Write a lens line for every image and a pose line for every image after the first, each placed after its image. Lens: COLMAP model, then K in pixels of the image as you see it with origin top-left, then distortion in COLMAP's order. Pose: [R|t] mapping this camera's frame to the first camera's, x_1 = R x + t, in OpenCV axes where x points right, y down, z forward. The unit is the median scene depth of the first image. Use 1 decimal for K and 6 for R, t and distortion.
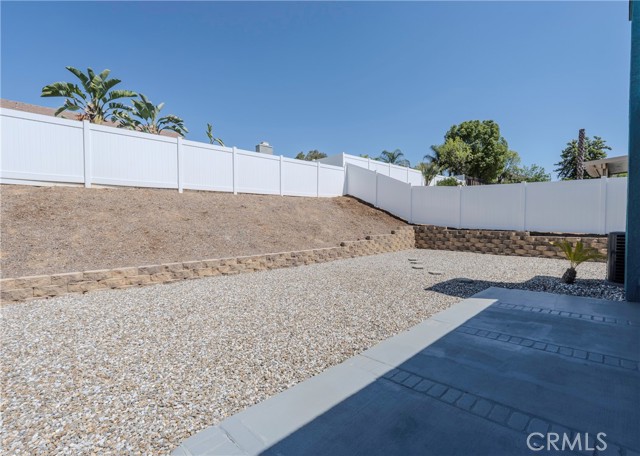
lens RADIAL K [[299.2, 0, 318.9], [0, 299.2, 224.4], [0, 0, 1]] dist [-0.009538, -0.000684]
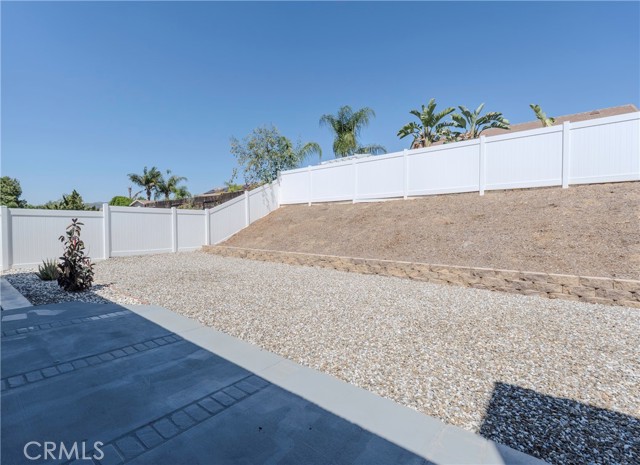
lens RADIAL K [[299.2, 0, 317.2], [0, 299.2, 233.4], [0, 0, 1]] dist [-0.009538, -0.000684]
pose [[0.104293, 0.032884, -0.994003, 0.474854], [-0.013260, 0.999410, 0.031671, -0.008449], [0.994458, 0.009878, 0.104667, 0.427522]]
